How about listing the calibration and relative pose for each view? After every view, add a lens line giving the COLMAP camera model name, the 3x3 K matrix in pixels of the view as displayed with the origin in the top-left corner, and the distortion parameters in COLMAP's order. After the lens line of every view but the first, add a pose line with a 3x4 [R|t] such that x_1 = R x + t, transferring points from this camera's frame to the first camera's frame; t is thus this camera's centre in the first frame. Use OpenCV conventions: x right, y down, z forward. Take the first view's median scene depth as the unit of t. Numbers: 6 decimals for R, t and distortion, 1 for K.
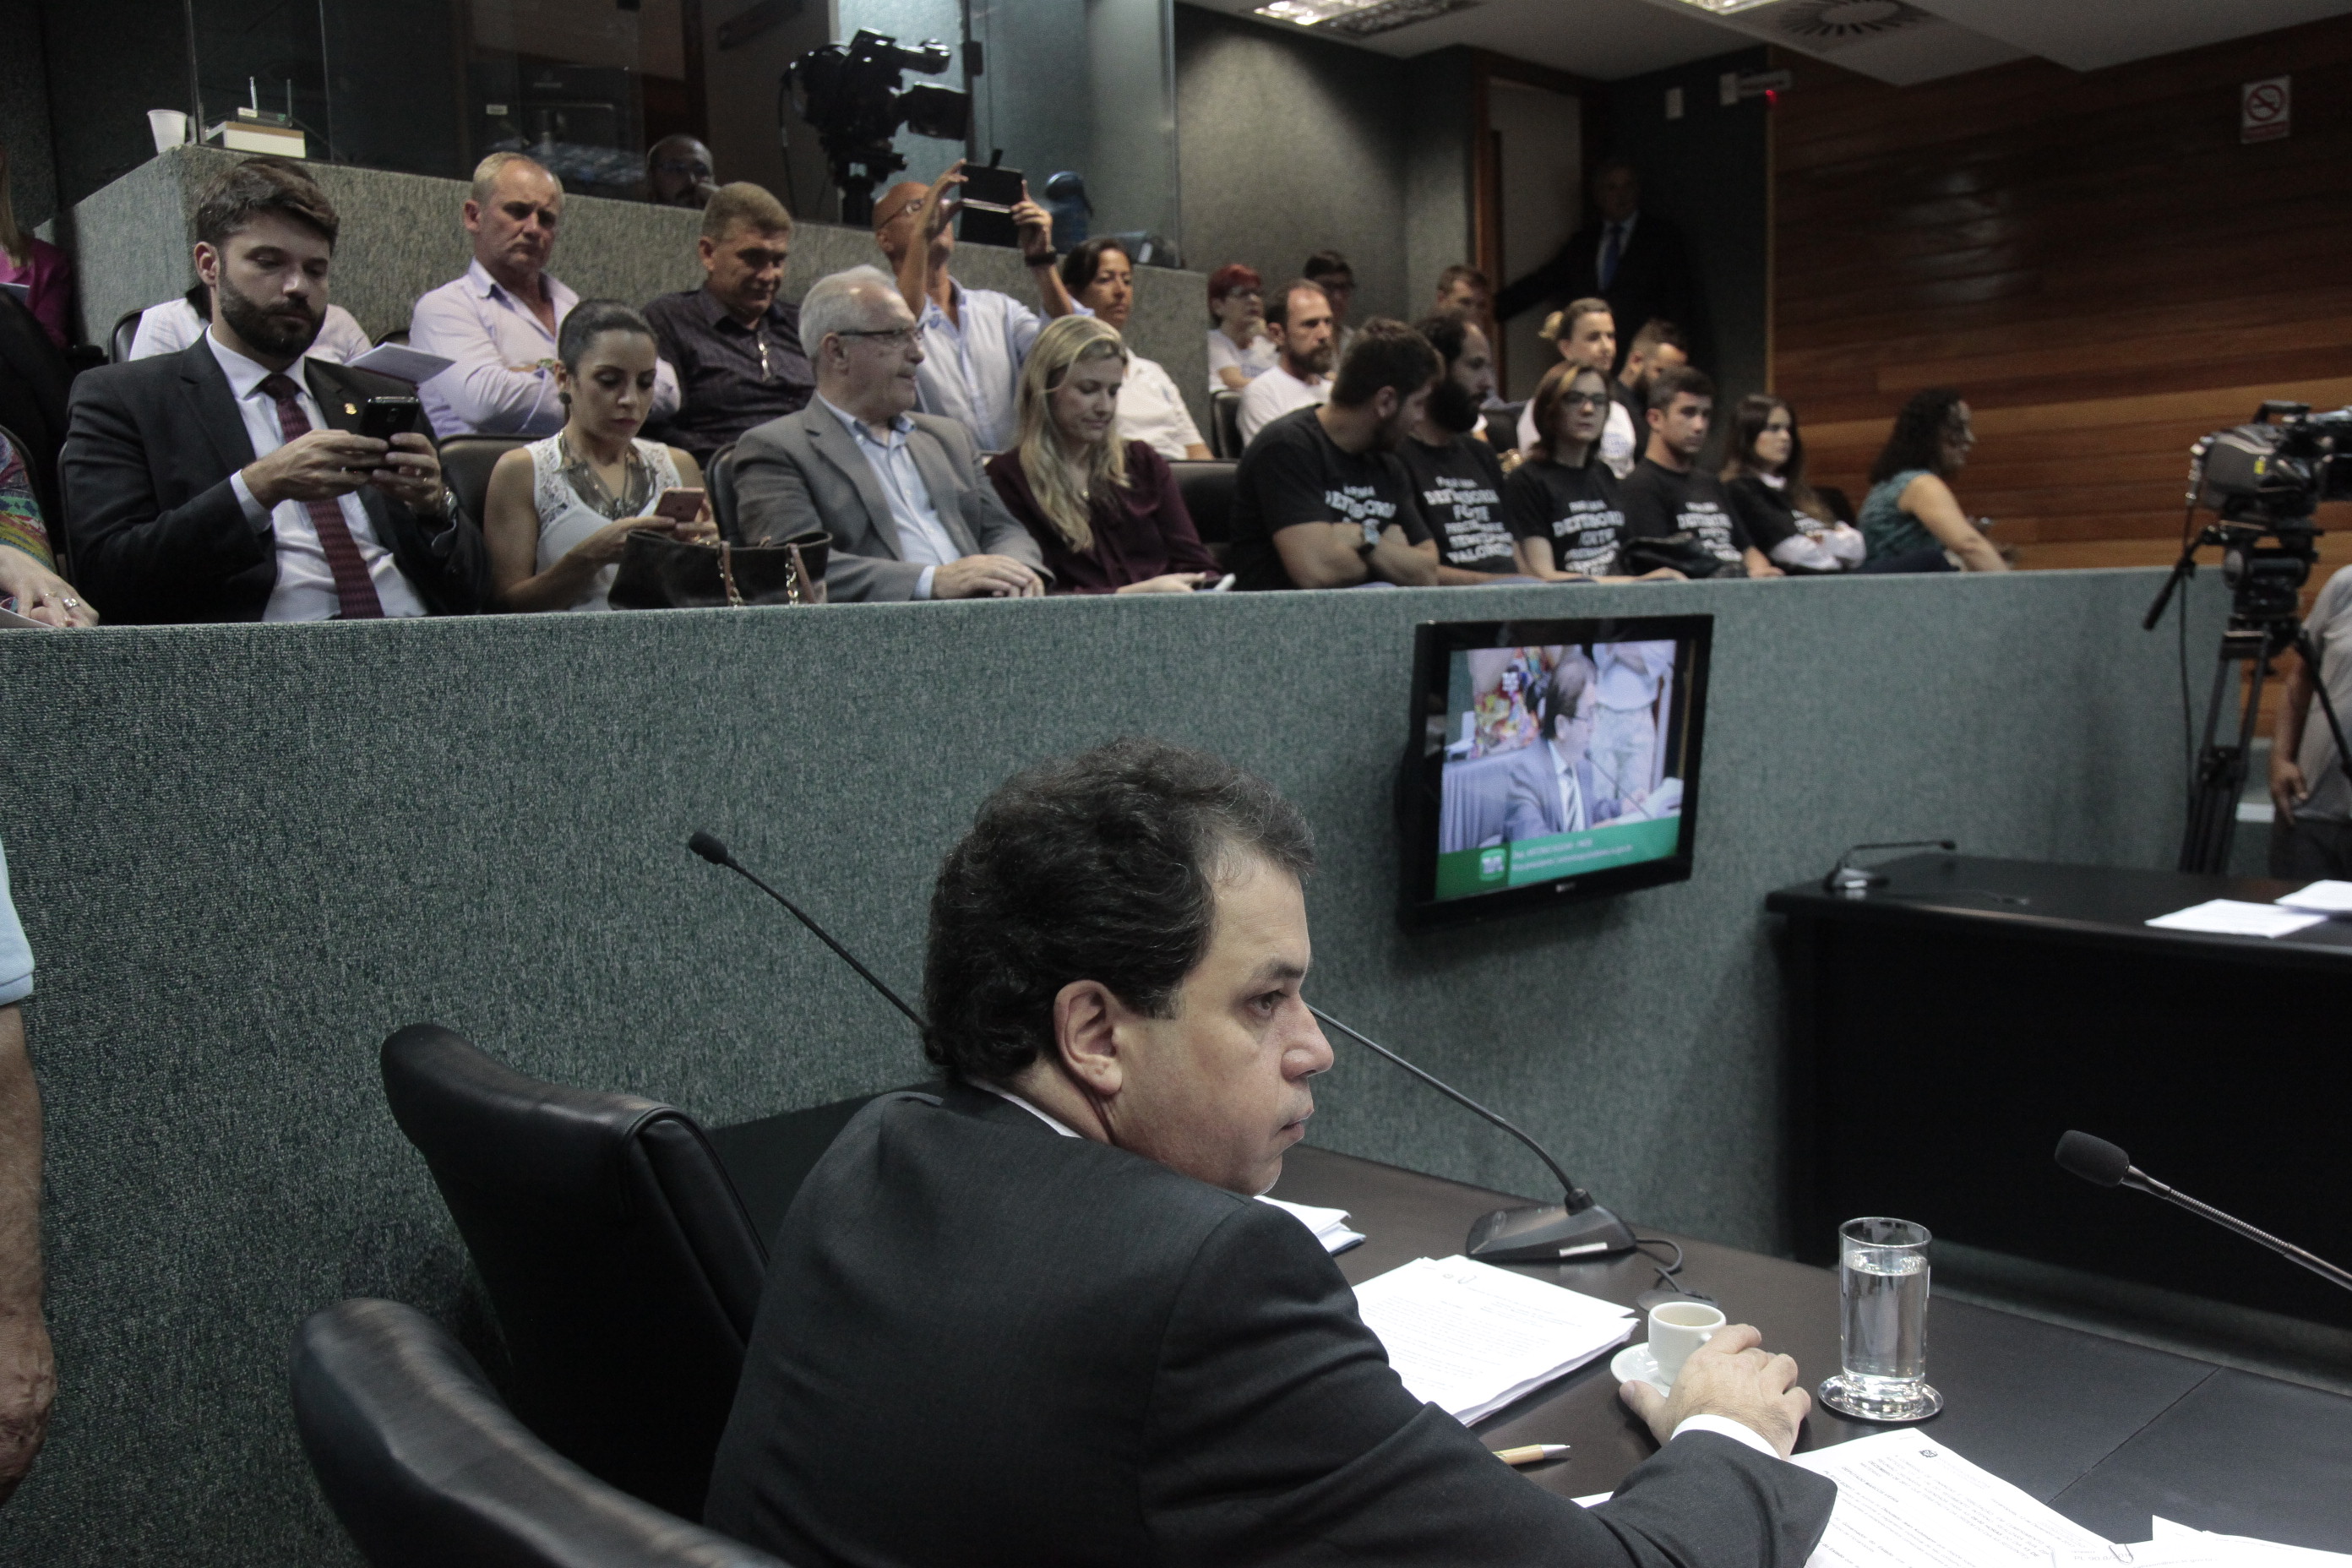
lens RADIAL K [[1949.0, 0, 1176.0], [0, 1949.0, 784.0], [0, 0, 1]] dist [-0.004847, 0.002026]
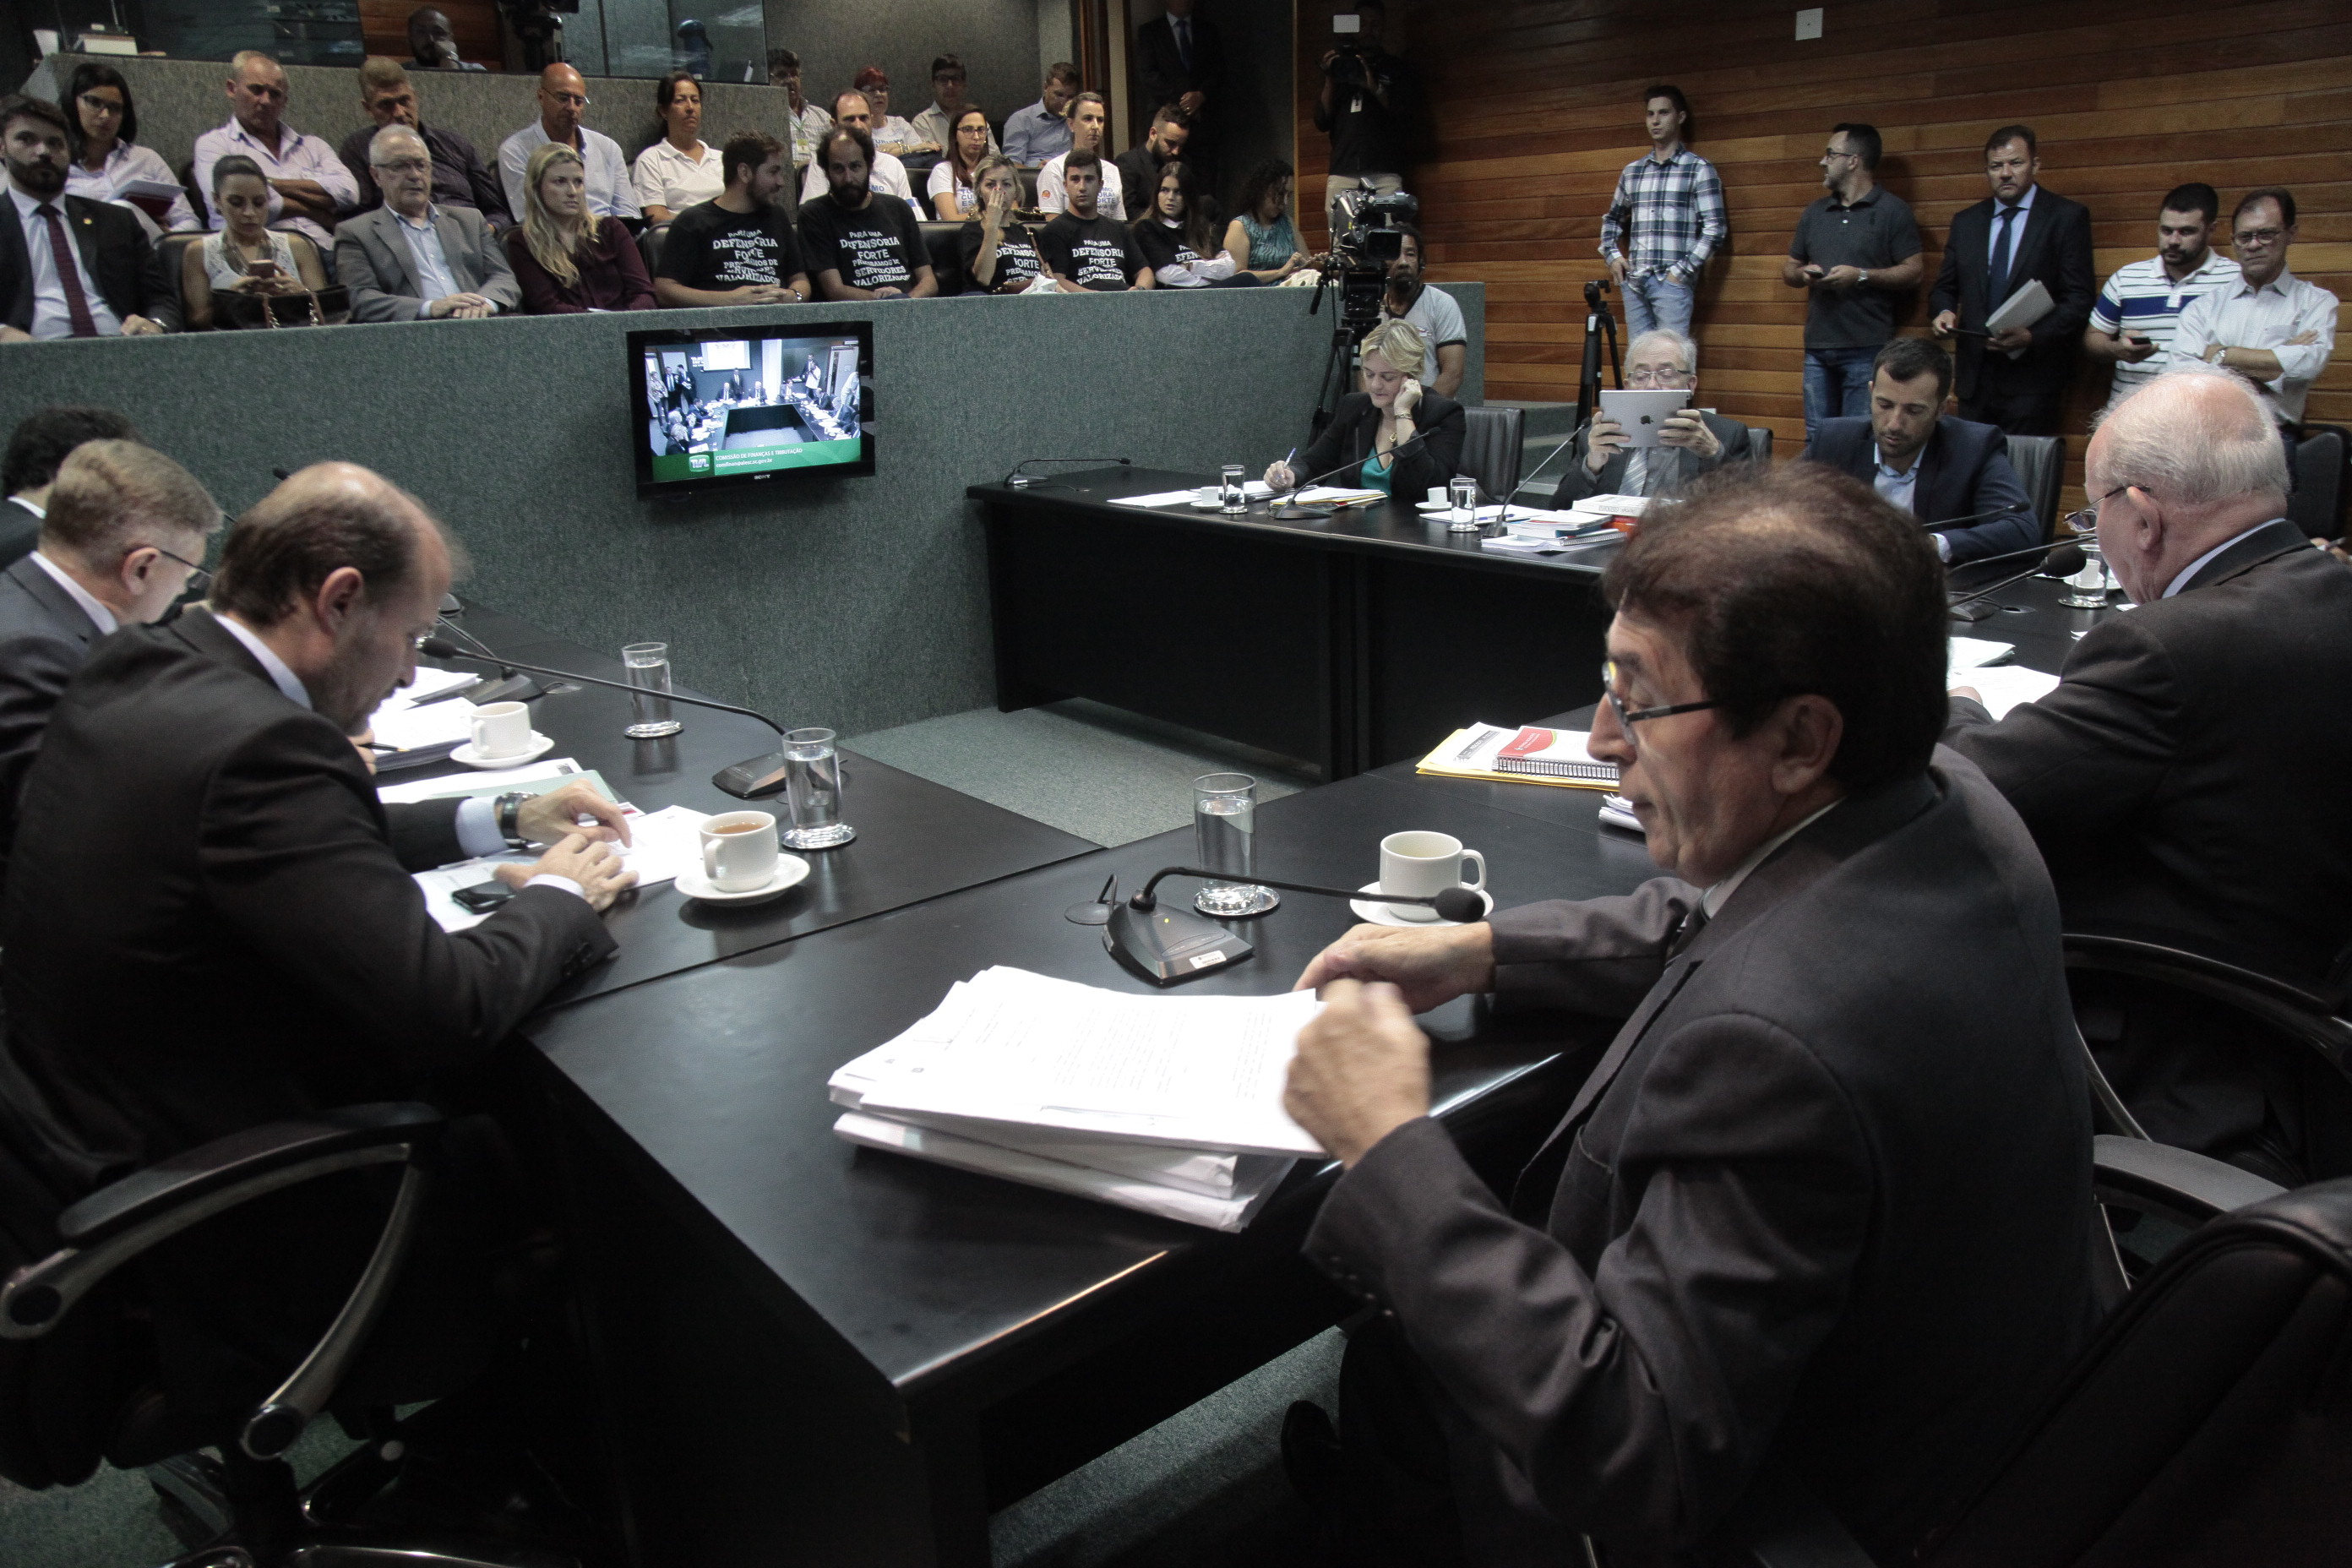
lens RADIAL K [[1626.9, 0, 1176.0], [0, 1626.9, 784.0], [0, 0, 1]] dist [-0.120430, 0.084772]
pose [[0.997365, 0.023770, -0.068548, 0.654932], [-0.009126, 0.978405, 0.206493, 0.018738], [0.071977, -0.205324, 0.976044, -0.461515]]
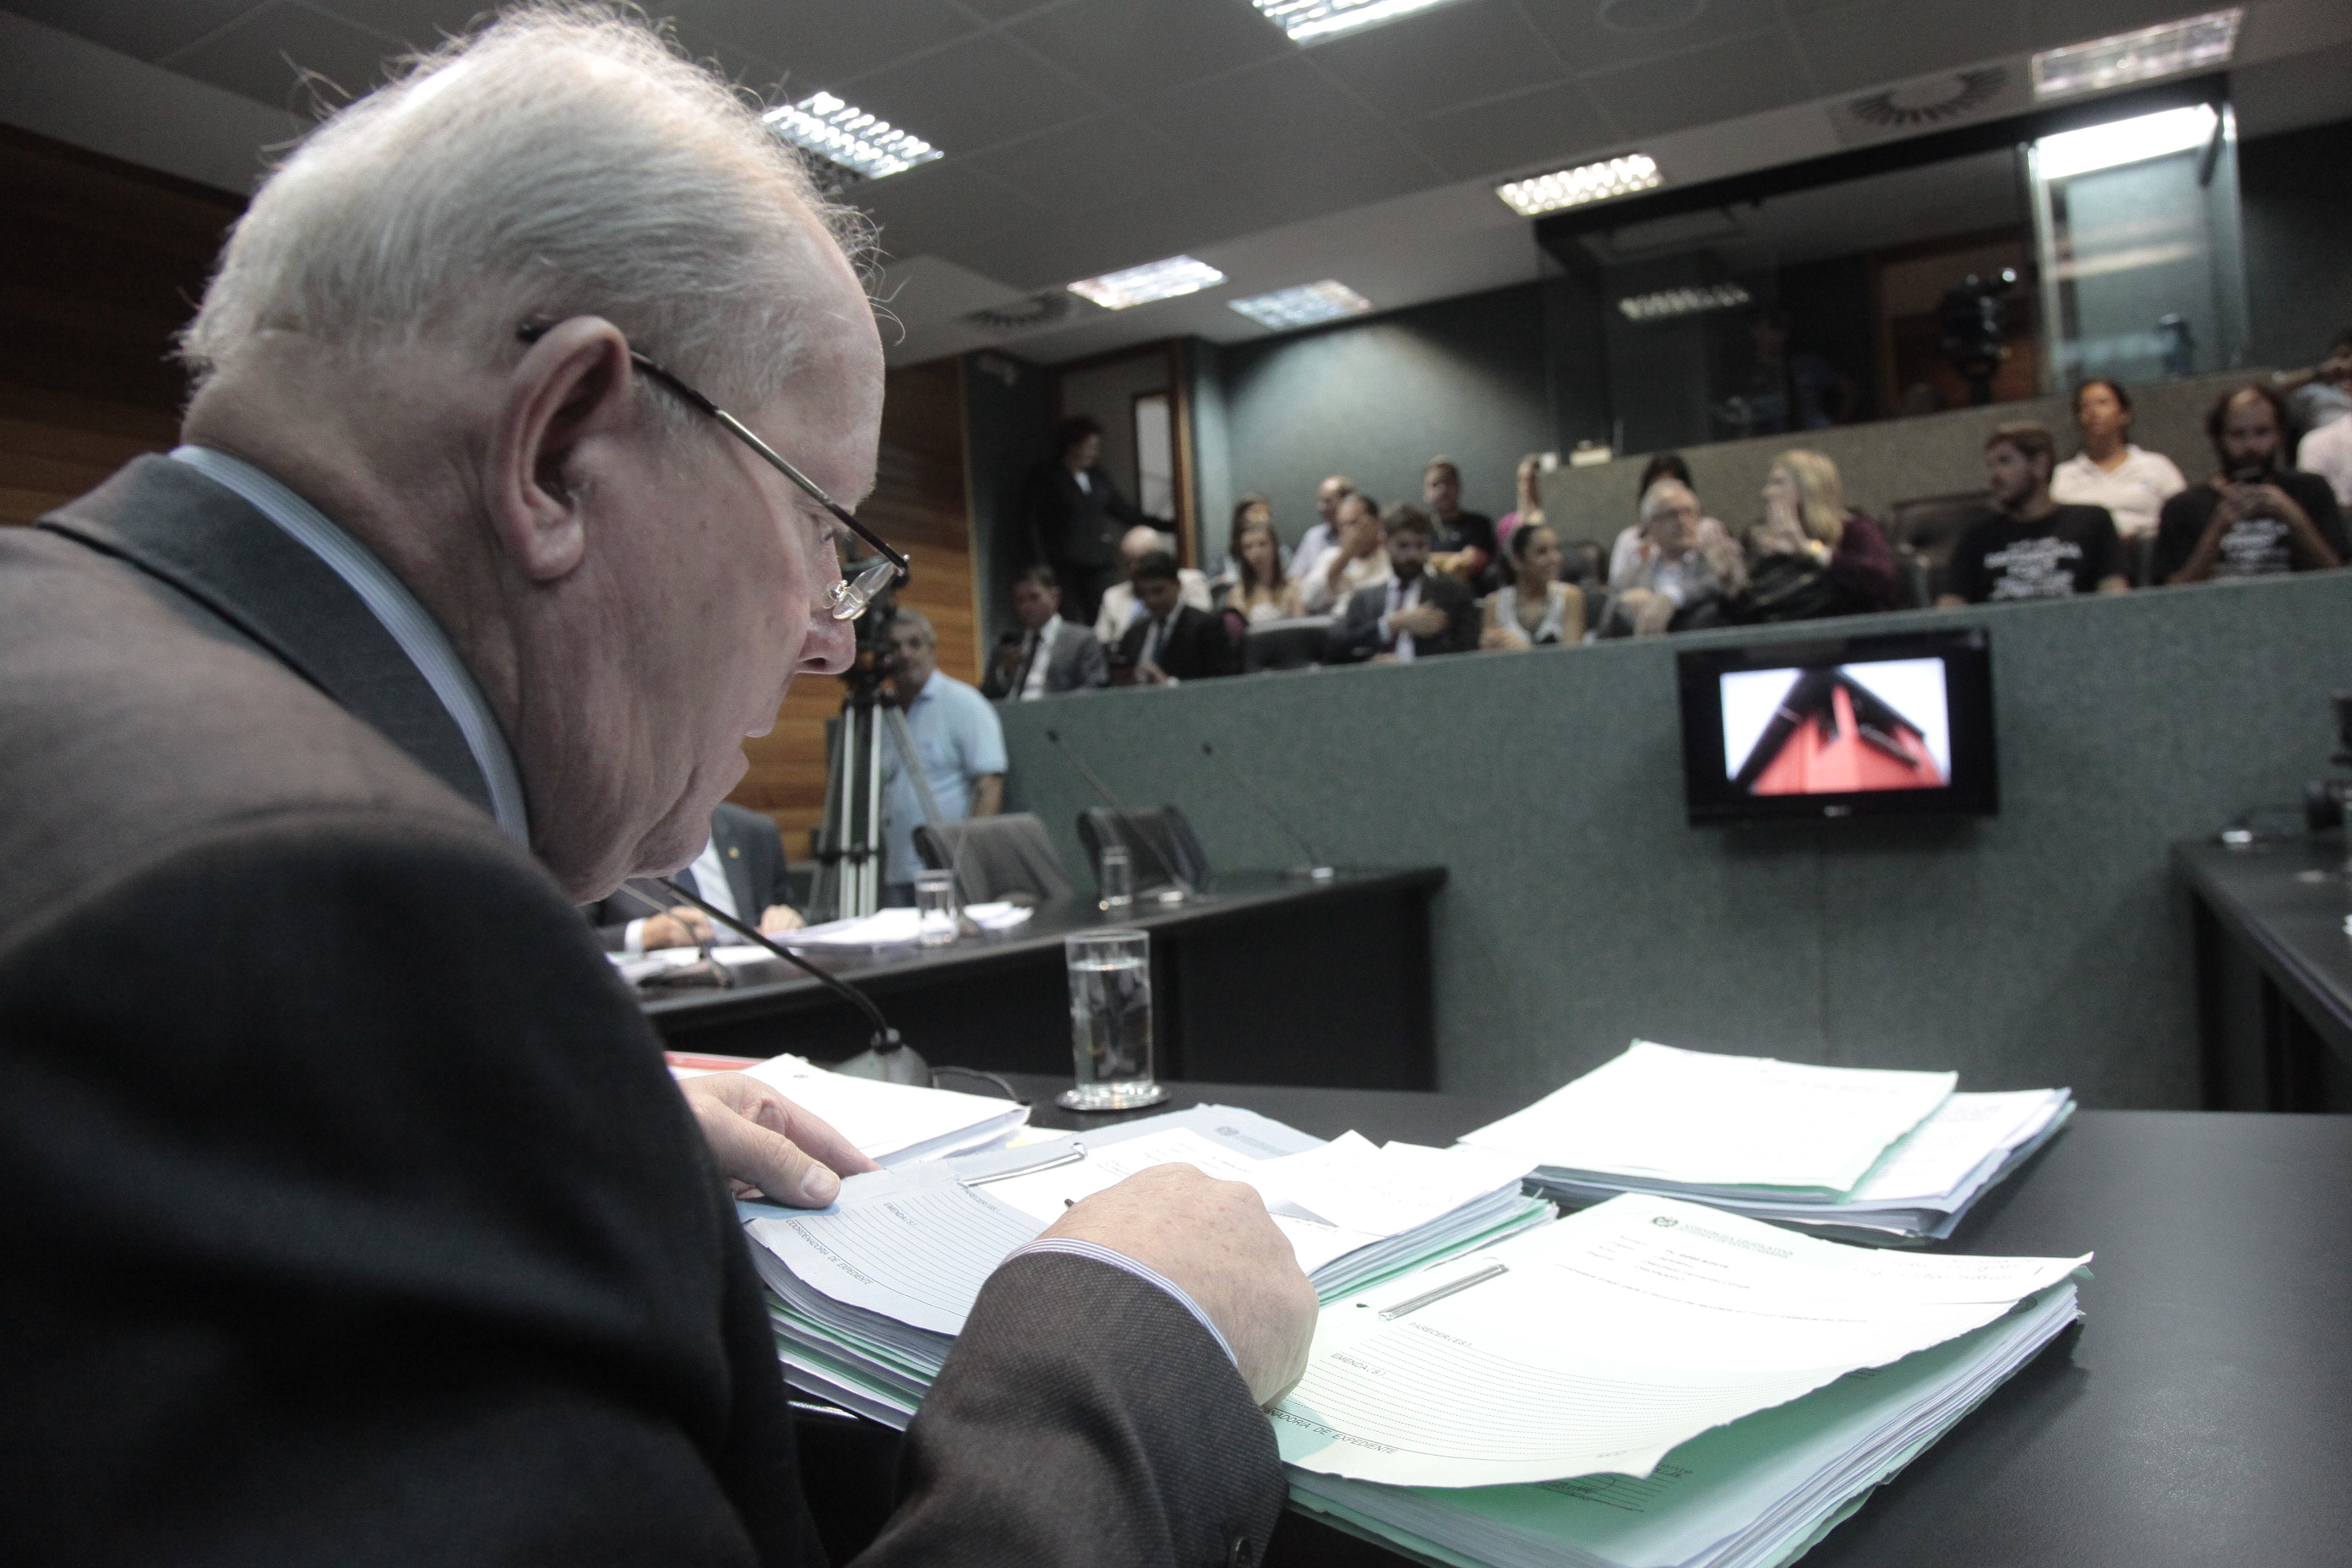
lens RADIAL K [[1626.9, 0, 1176.0], [0, 1626.9, 784.0], [0, 0, 1]] dist [-0.120430, 0.084772]
pose [[0.289789, 0.004068, -0.957082, 1.194902], [-0.041658, 0.999097, -0.008367, 0.060267], [0.956184, 0.042295, 0.289697, 0.121157]]
